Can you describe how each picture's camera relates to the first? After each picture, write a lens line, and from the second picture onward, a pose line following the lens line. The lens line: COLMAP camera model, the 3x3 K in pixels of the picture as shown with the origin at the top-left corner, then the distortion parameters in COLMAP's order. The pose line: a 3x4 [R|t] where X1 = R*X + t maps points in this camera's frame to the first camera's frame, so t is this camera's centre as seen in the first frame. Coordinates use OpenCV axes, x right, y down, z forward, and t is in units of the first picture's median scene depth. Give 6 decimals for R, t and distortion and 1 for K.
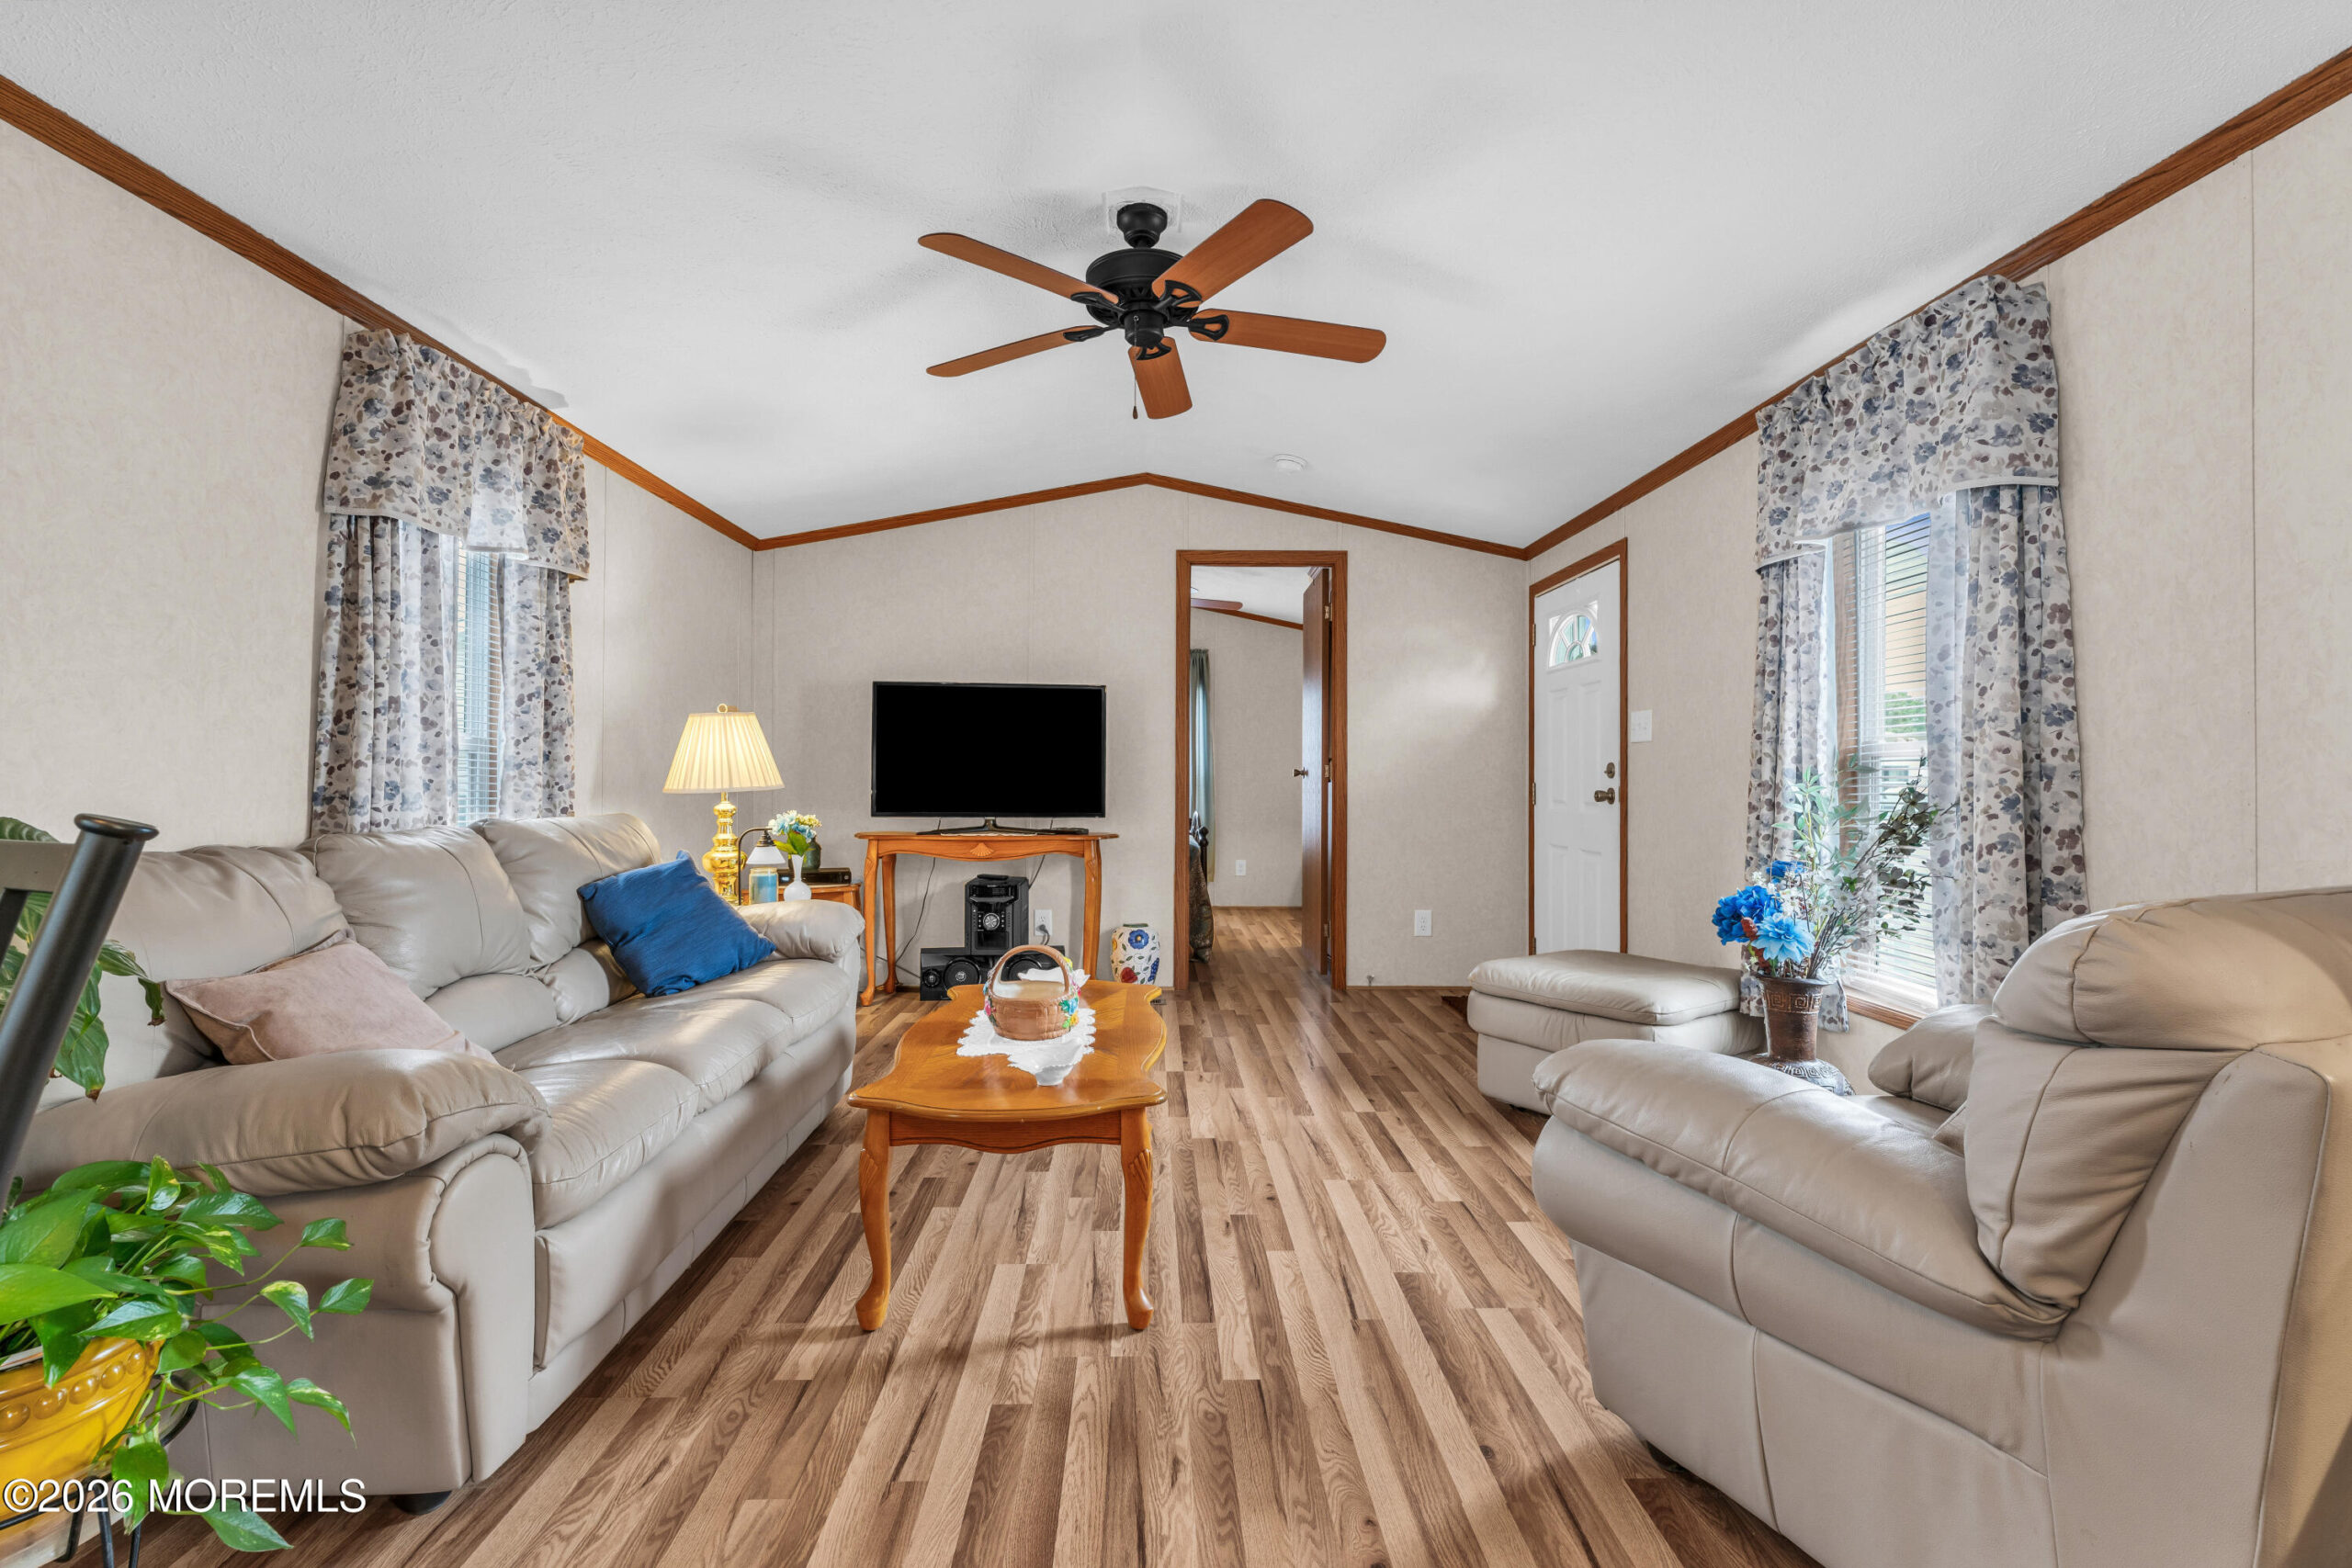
lens RADIAL K [[1069.7, 0, 1178.4], [0, 1069.7, 770.0], [0, 0, 1]] dist [-0.001102, -0.000206]
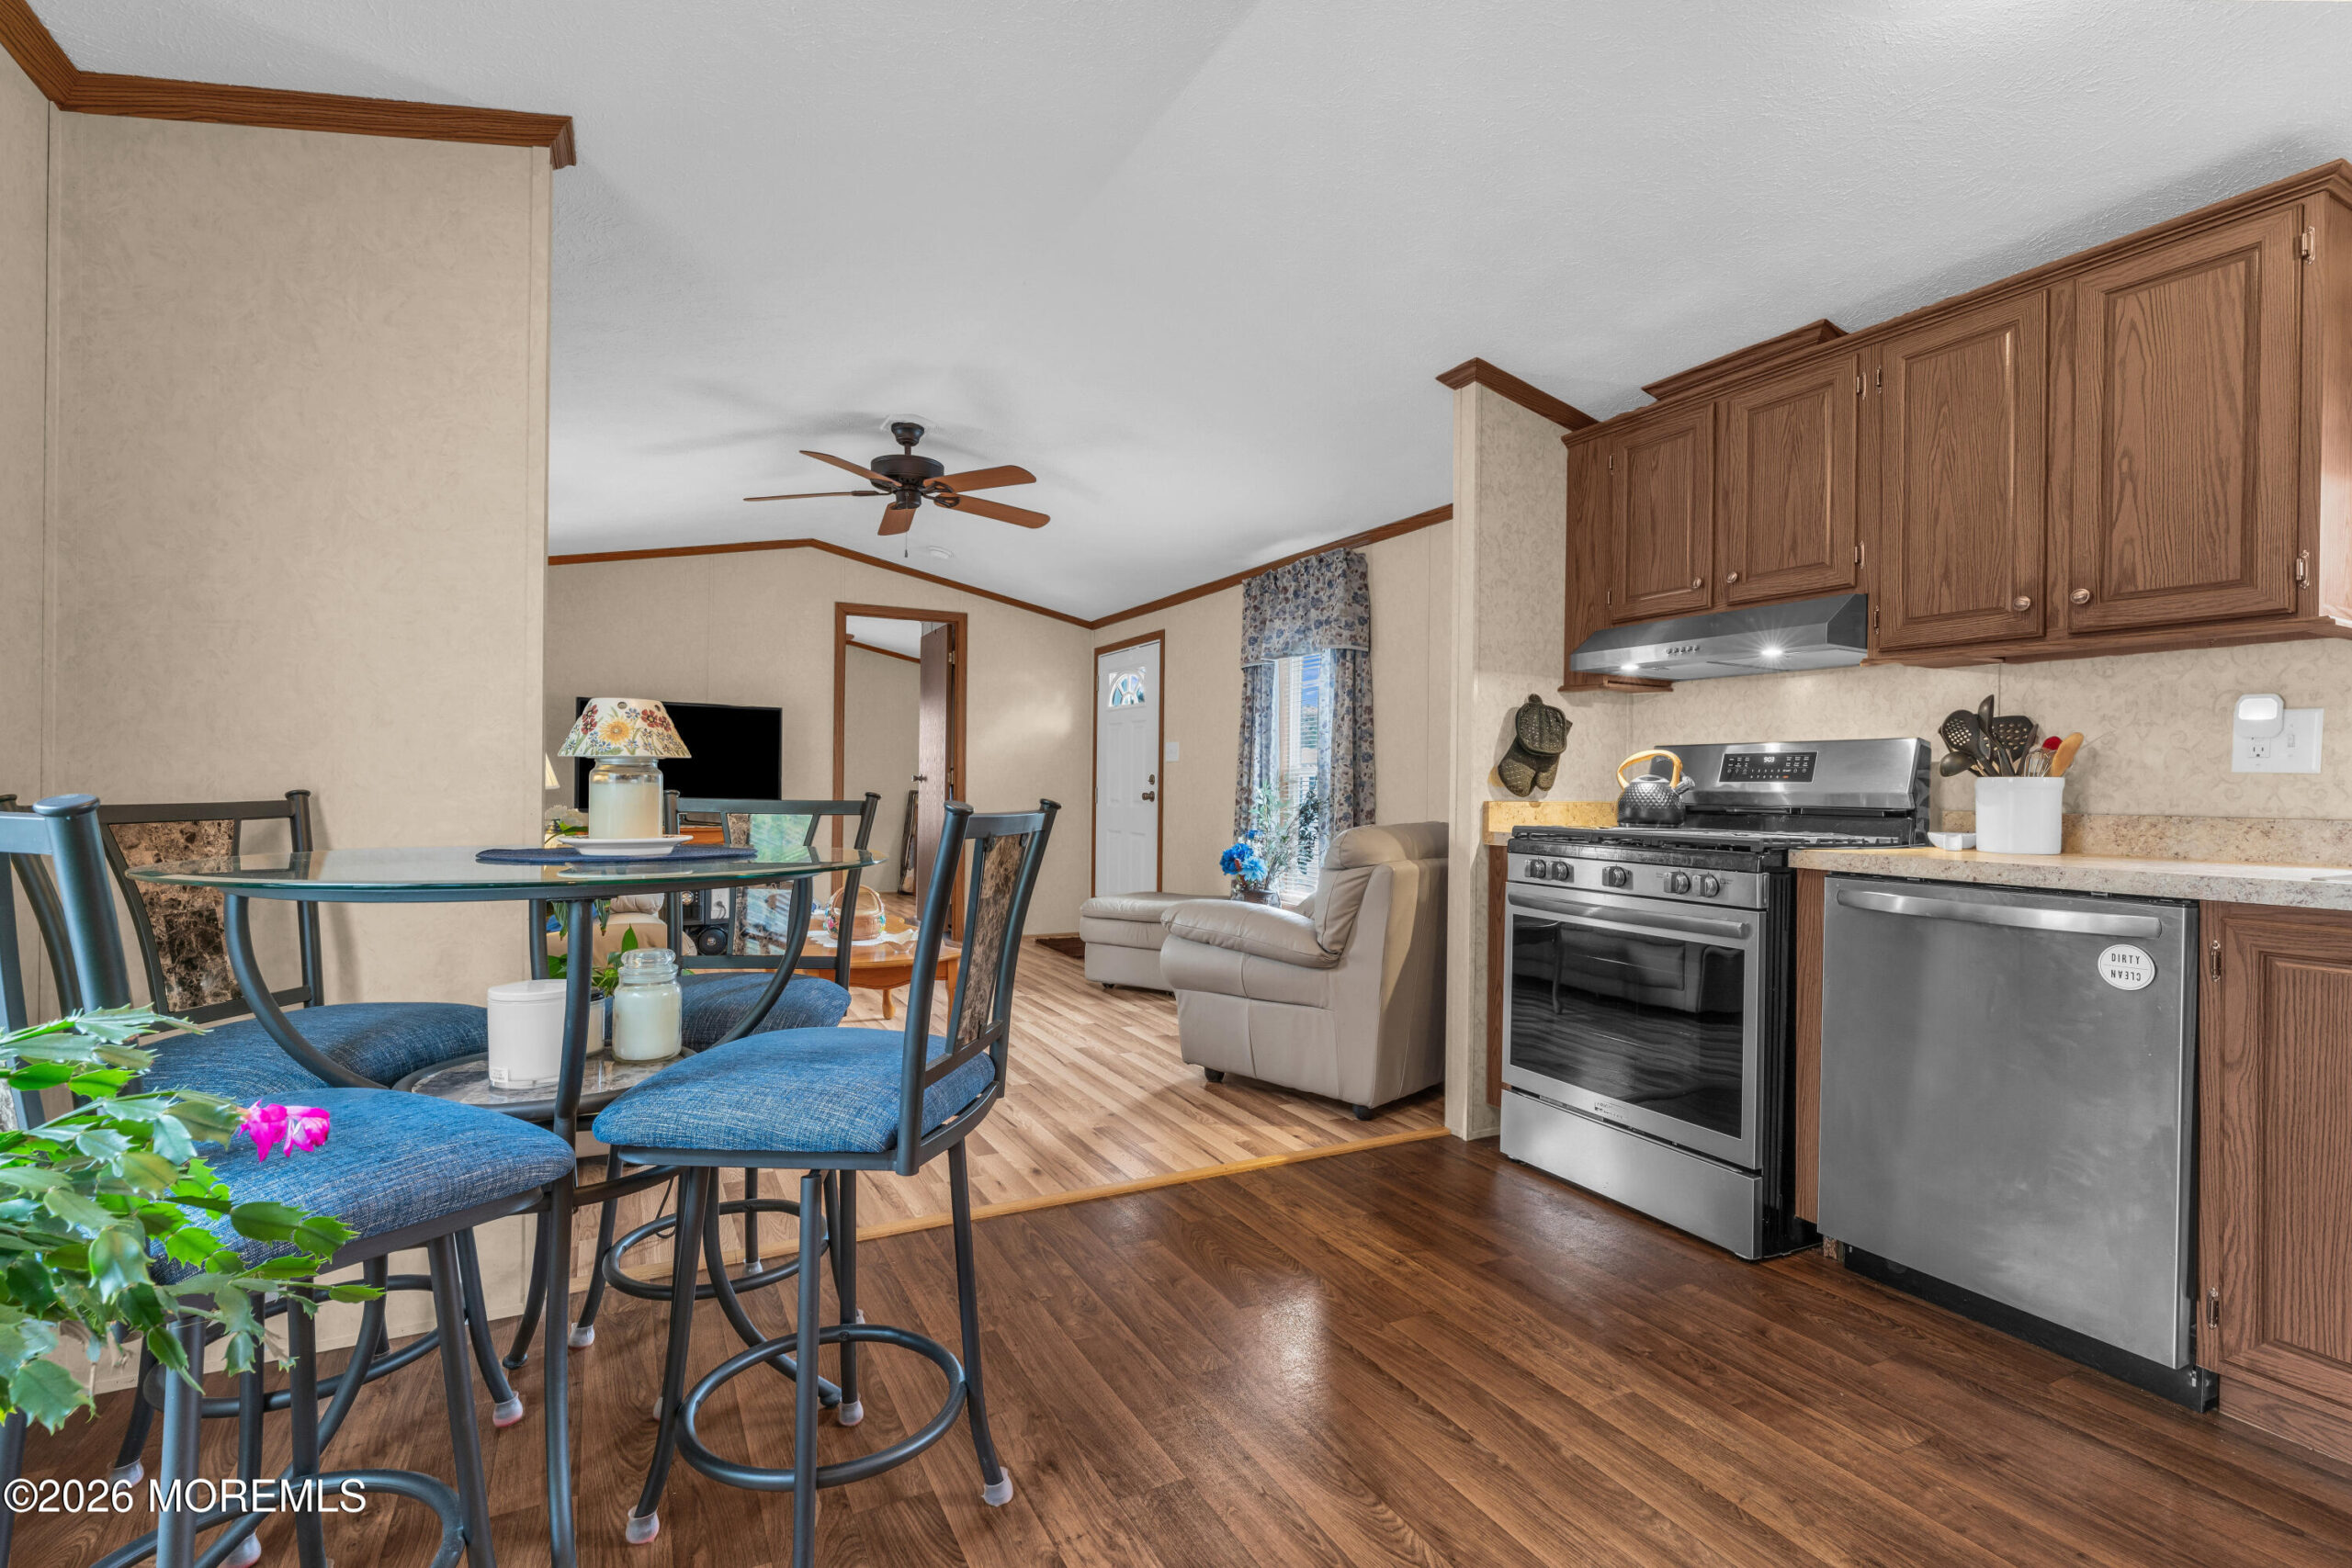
lens RADIAL K [[1069.7, 0, 1177.5], [0, 1069.7, 783.1], [0, 0, 1]] dist [-0.001102, -0.000206]
pose [[0.896876, 0.009183, 0.442188, -0.379197], [-0.012700, 0.999907, 0.004994, -0.004416], [-0.442101, -0.010094, 0.896909, -0.614282]]
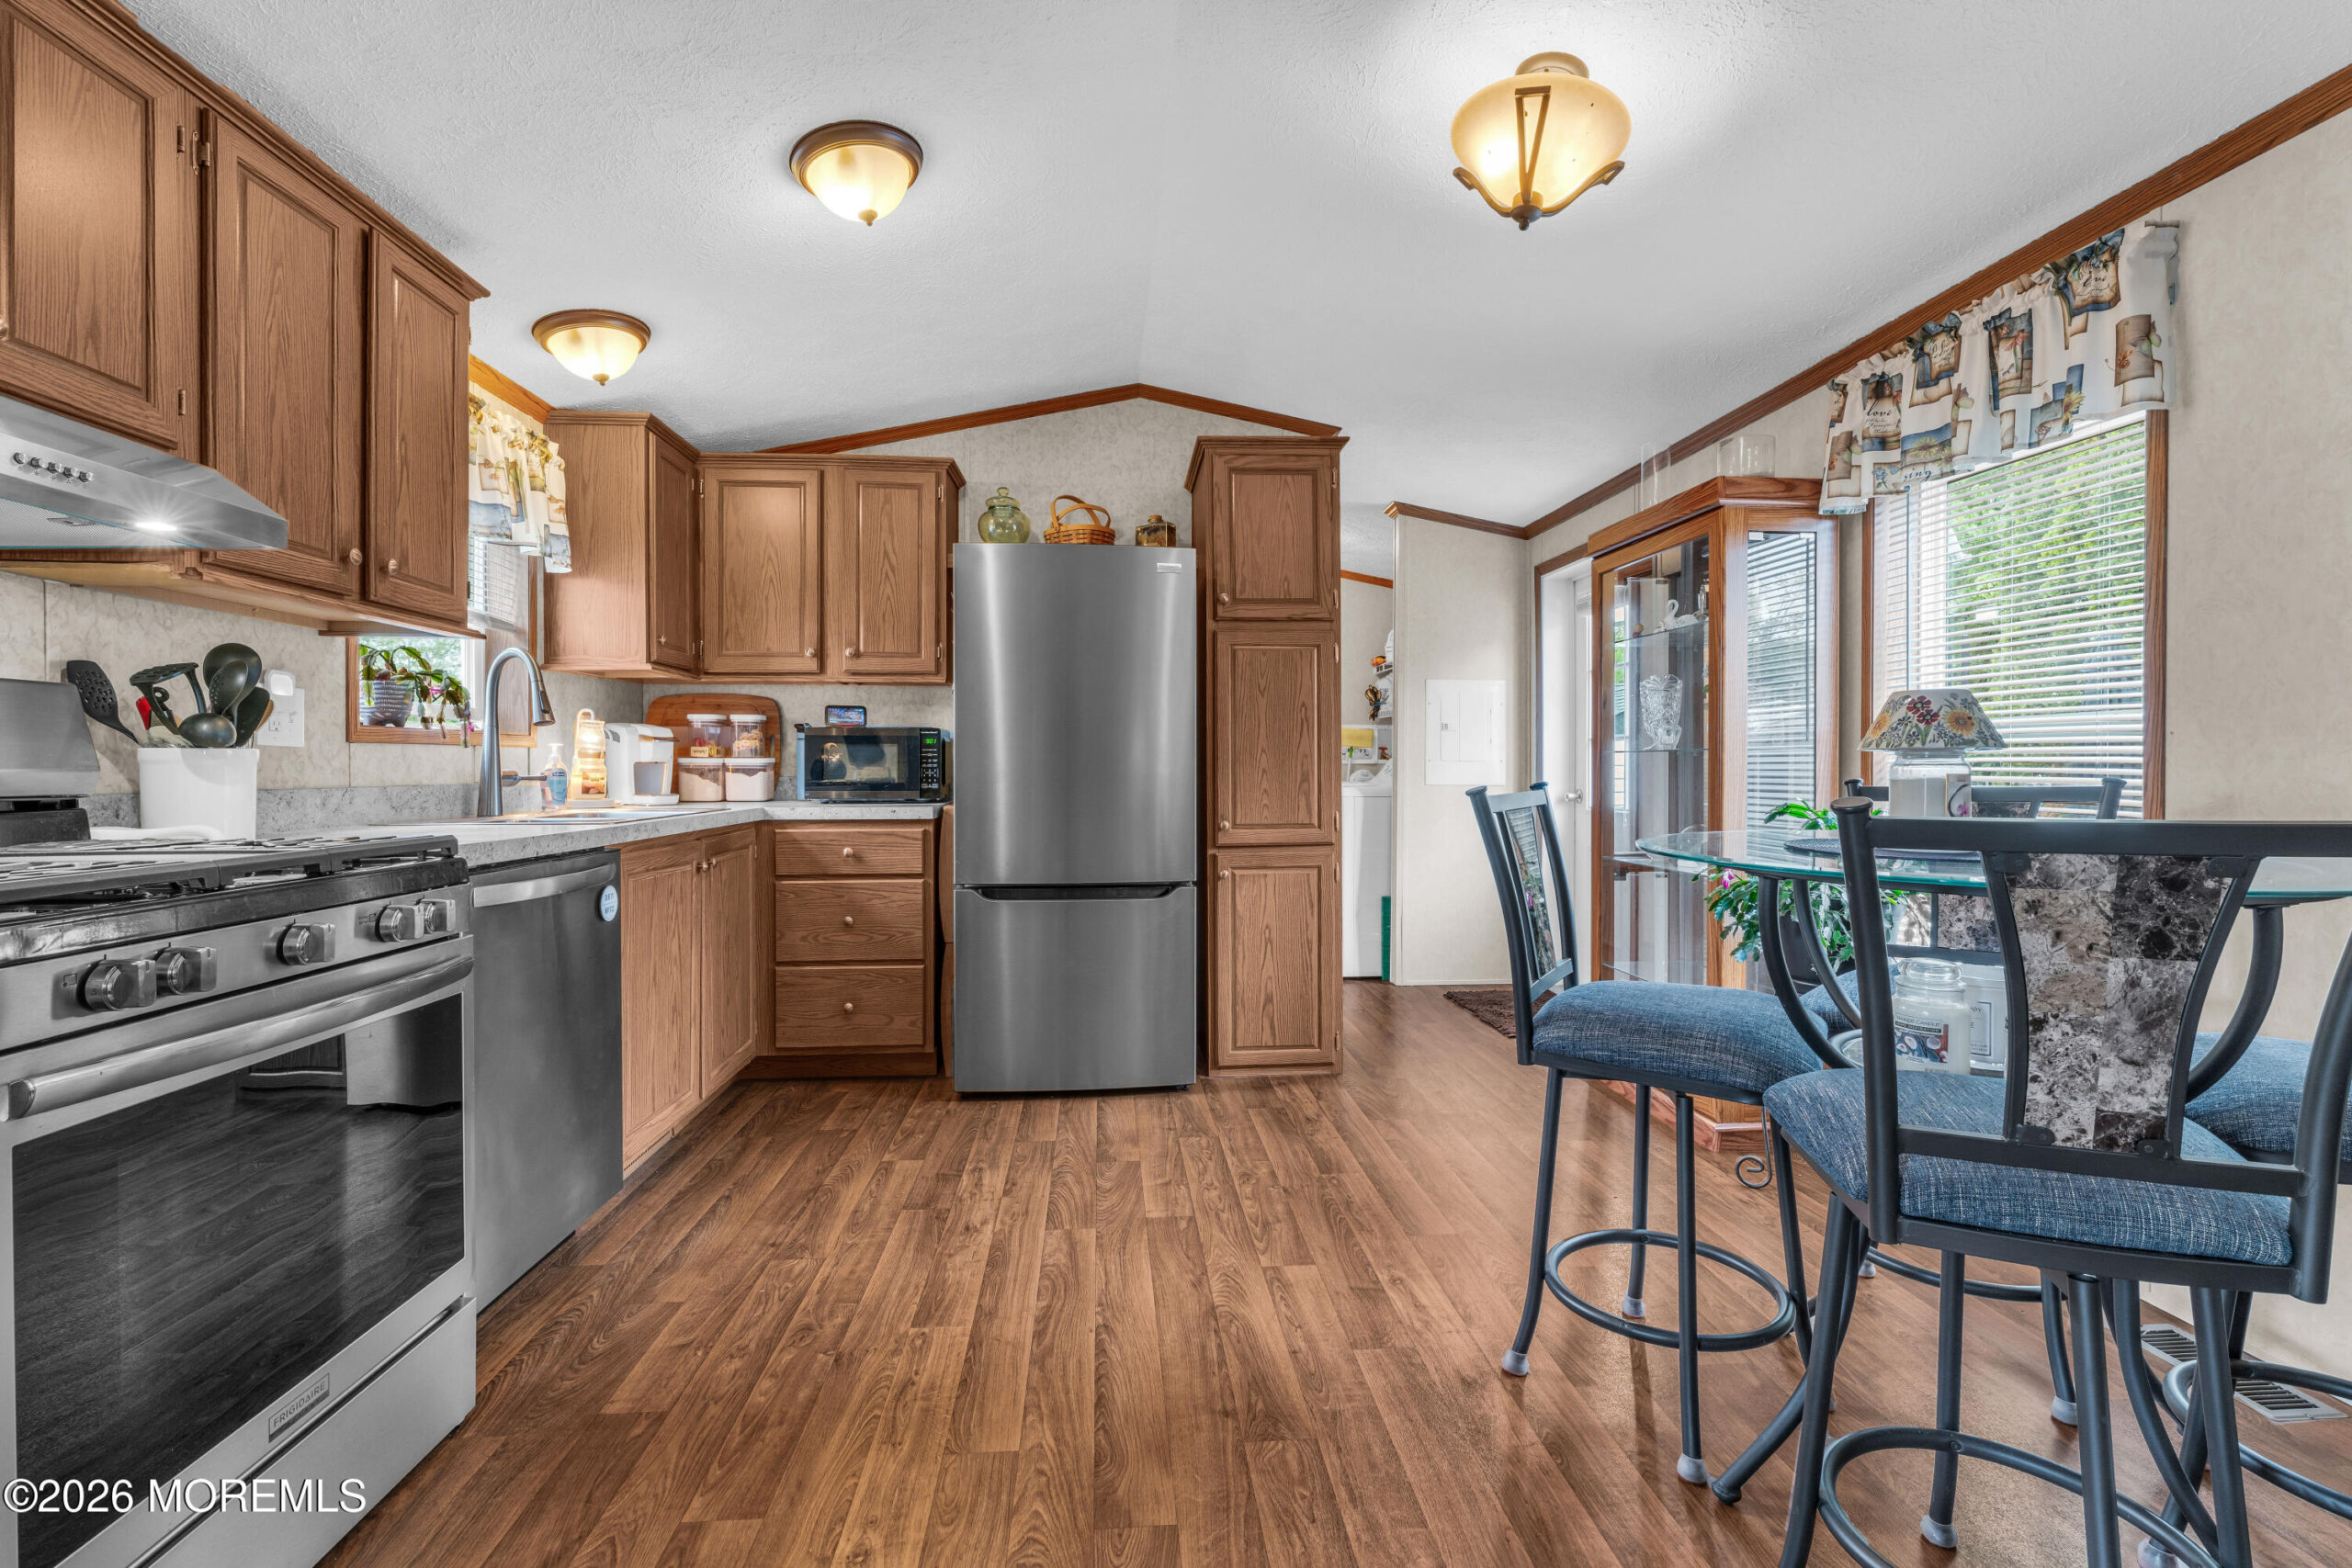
lens RADIAL K [[1069.7, 0, 1177.4], [0, 1069.7, 774.2], [0, 0, 1]] dist [-0.001102, -0.000206]
pose [[-0.999166, -0.002468, -0.040754, 0.027884], [-0.002524, 0.999996, 0.001321, 0.000523], [0.040751, 0.001423, -0.999168, 0.588815]]
